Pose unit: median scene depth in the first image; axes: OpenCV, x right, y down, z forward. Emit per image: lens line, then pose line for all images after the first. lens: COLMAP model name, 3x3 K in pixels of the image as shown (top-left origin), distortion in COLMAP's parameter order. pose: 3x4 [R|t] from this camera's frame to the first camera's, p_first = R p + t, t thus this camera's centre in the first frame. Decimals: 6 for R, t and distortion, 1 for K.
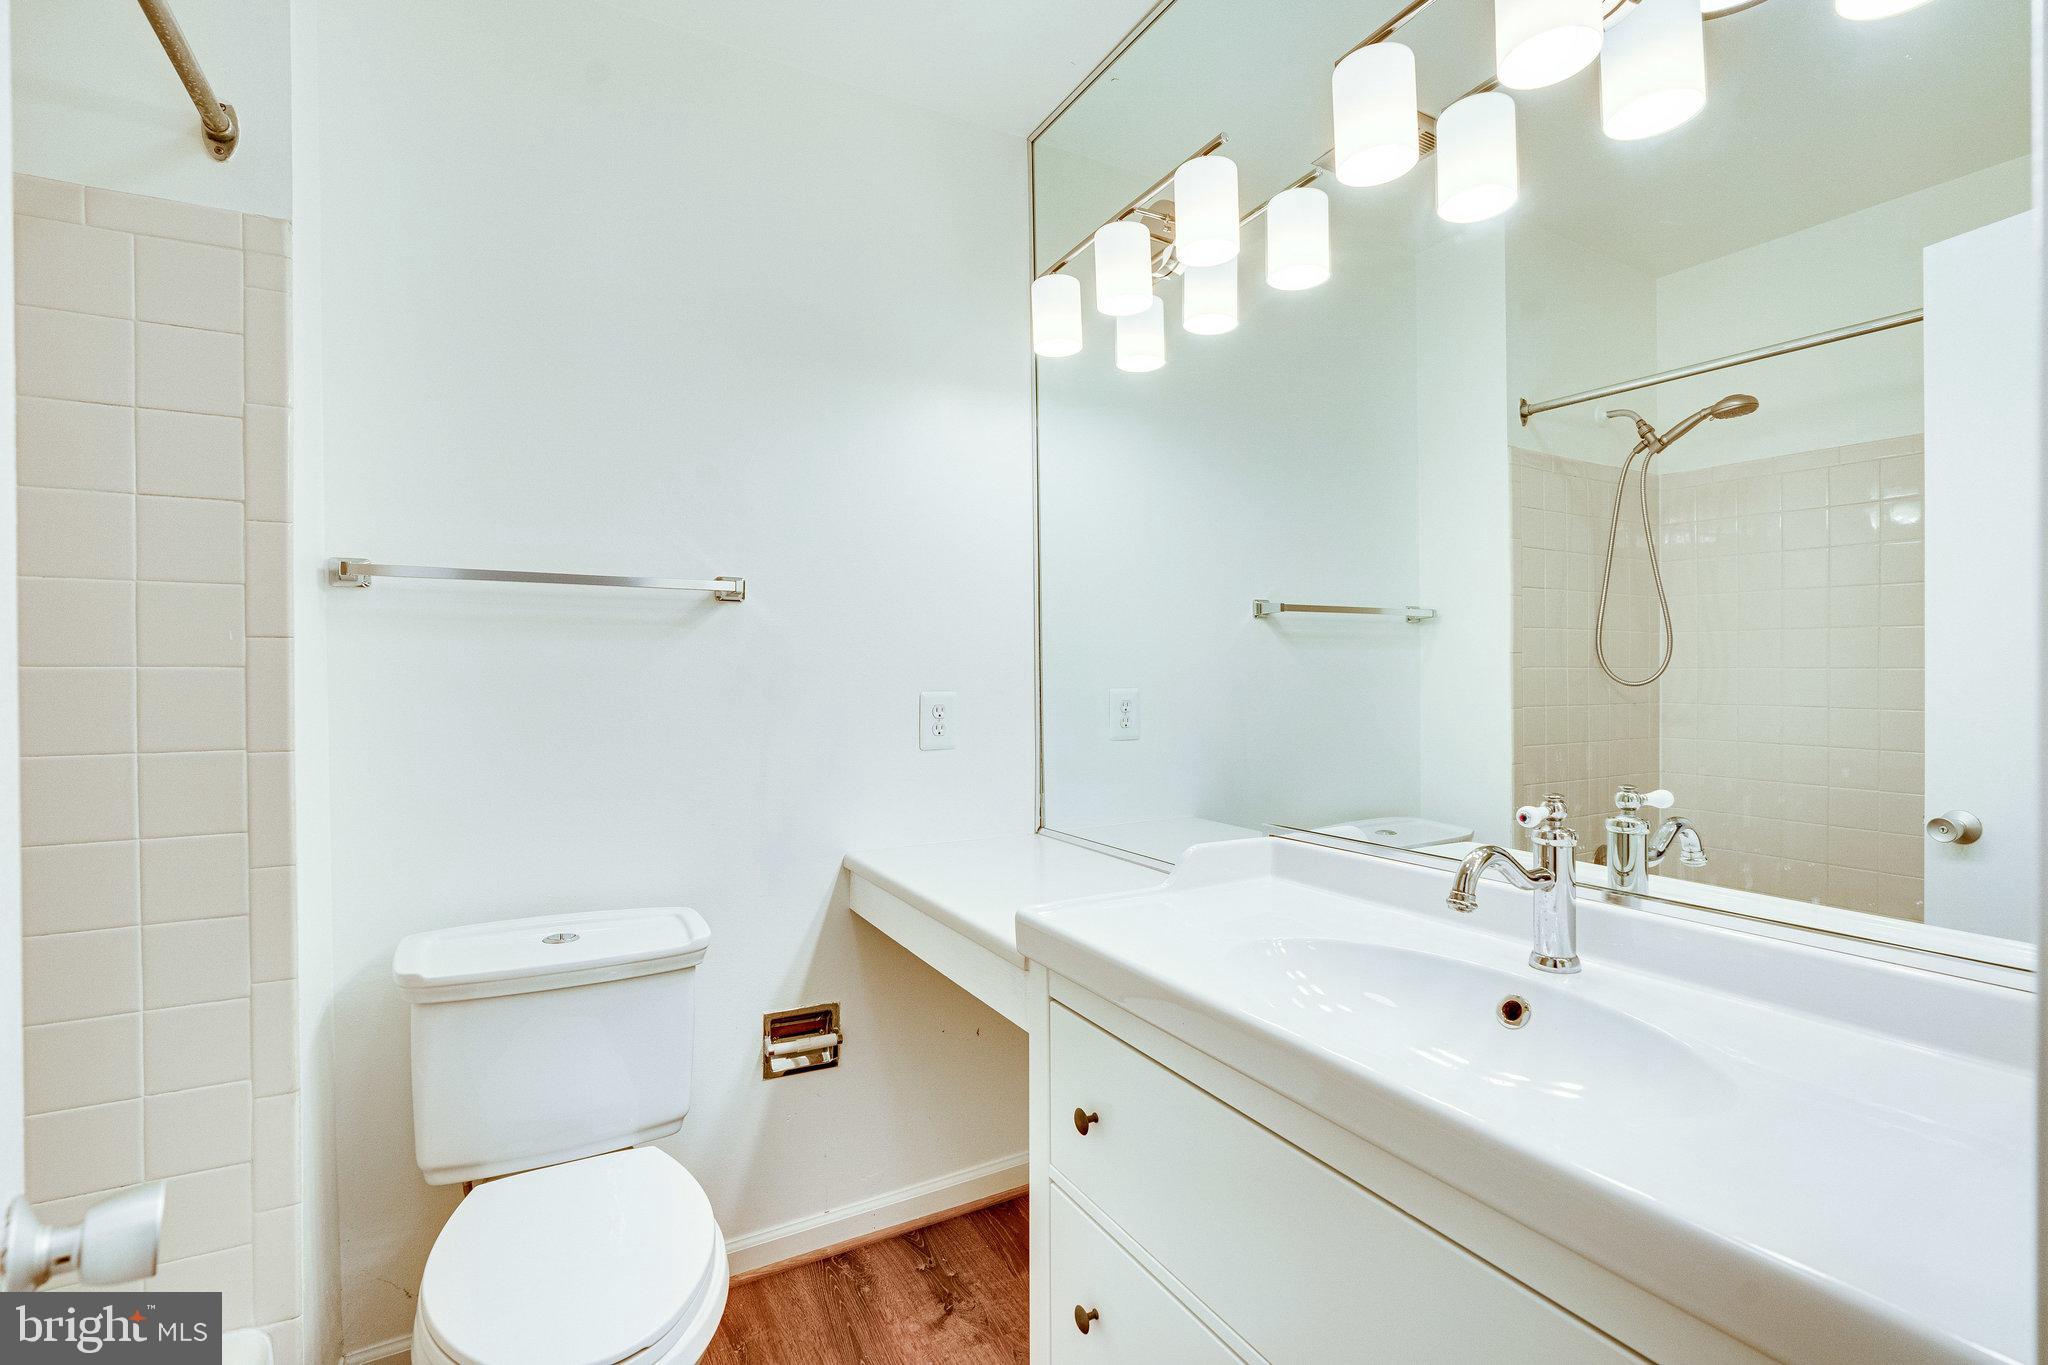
lens RADIAL K [[931.7, 0, 1022.9], [0, 931.7, 667.6], [0, 0, 1]] dist [-0.003472, 0.000080]
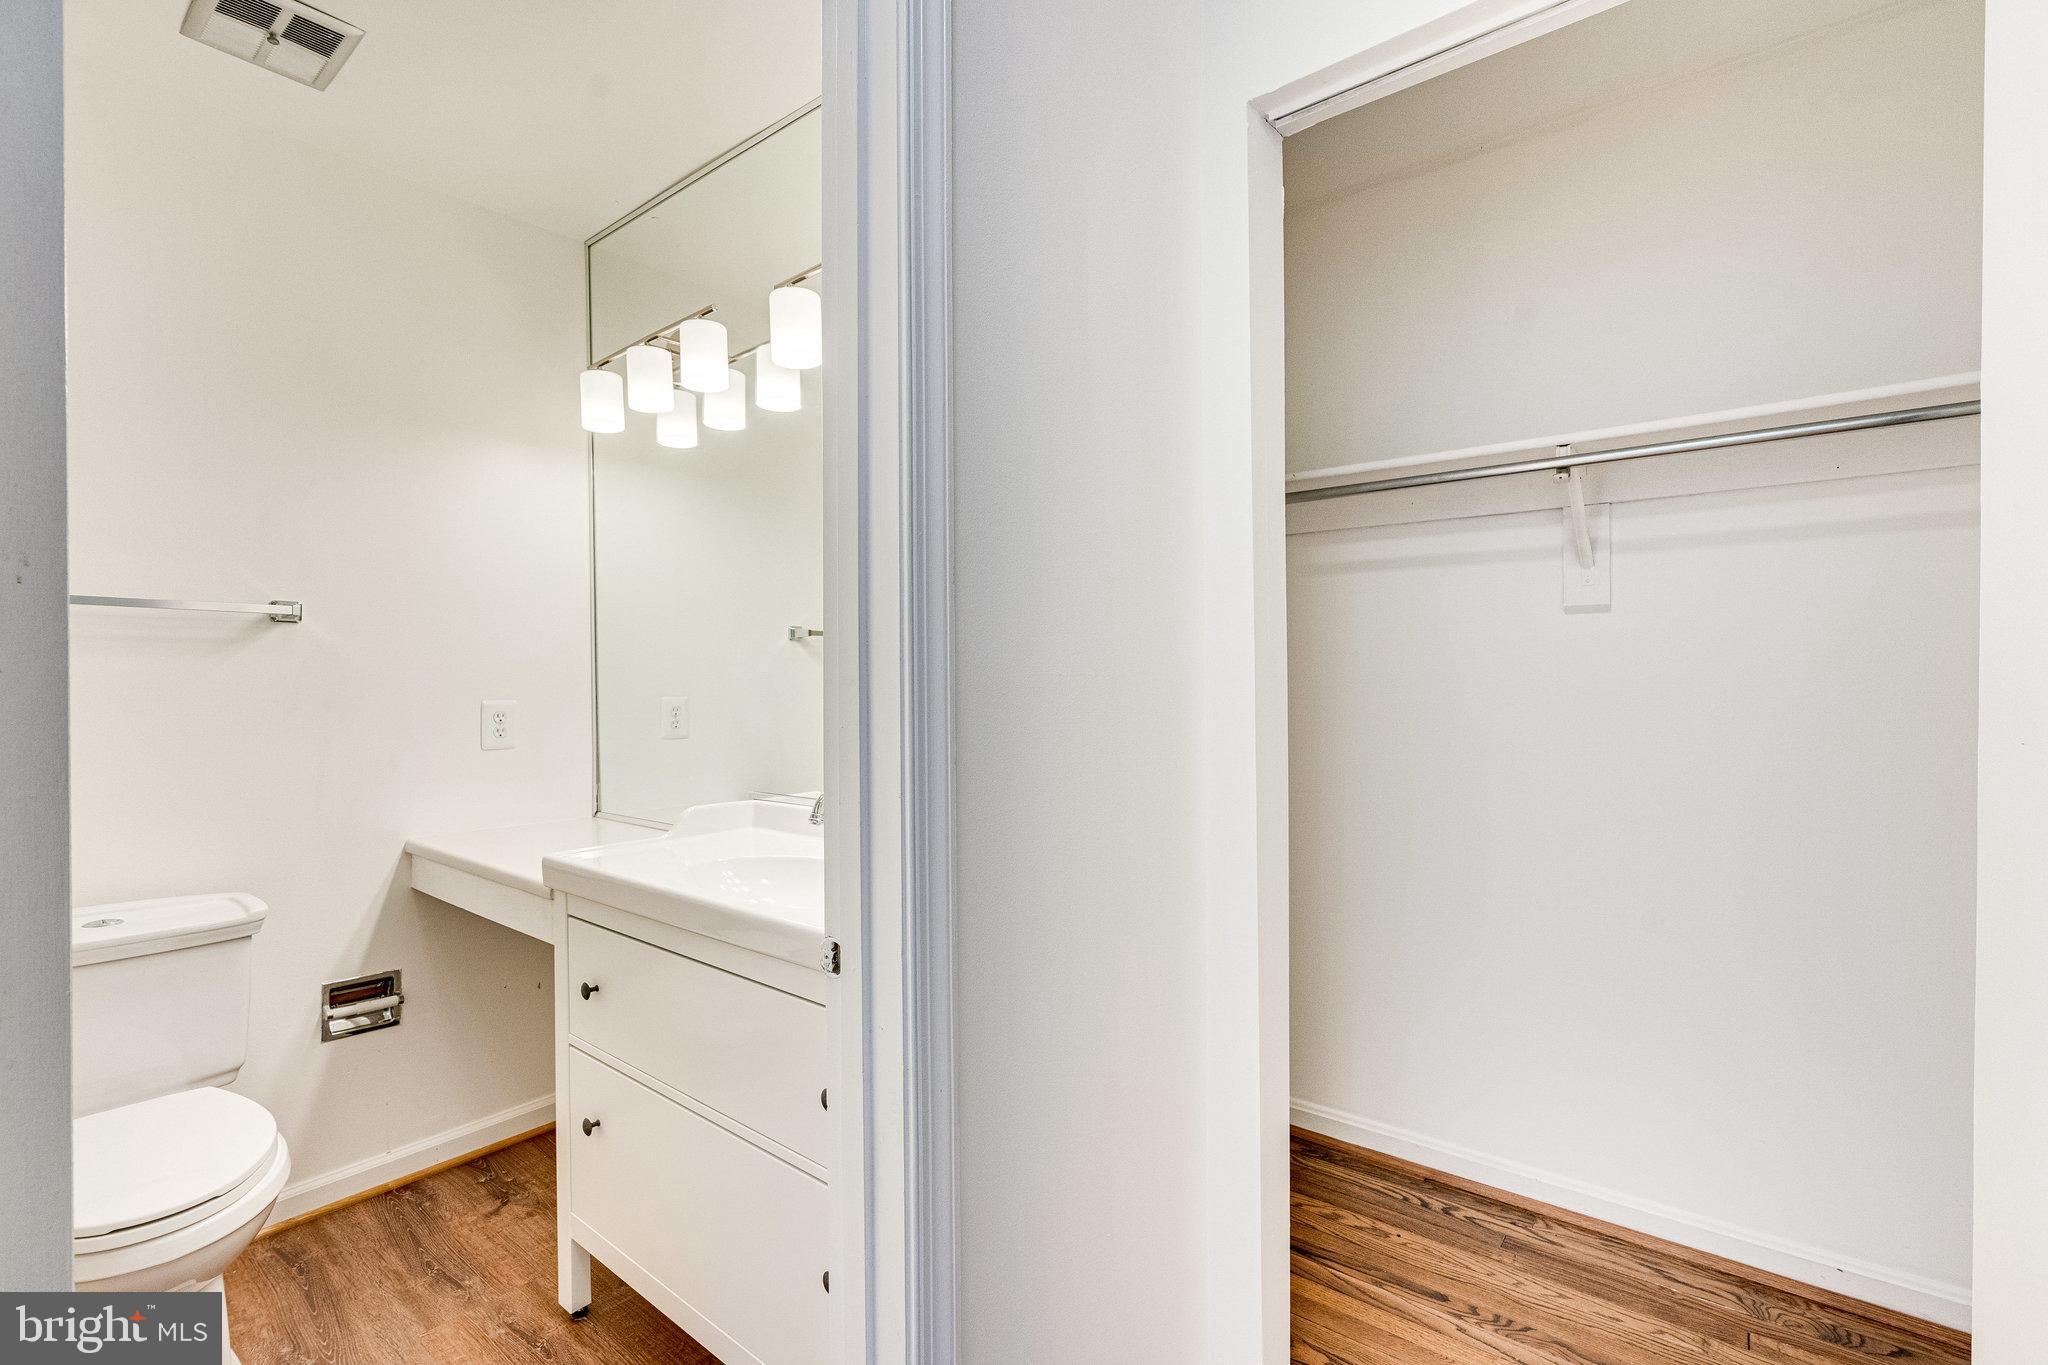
lens RADIAL K [[918.3, 0, 1022.4], [0, 918.3, 681.4], [0, 0, 1]] dist [-0.002254, 0.000373]
pose [[0.927070, -0.000312, 0.374887, 0.096013], [-0.001728, 0.999985, 0.005103, -0.006046], [-0.374883, -0.005379, 0.927056, -0.361438]]
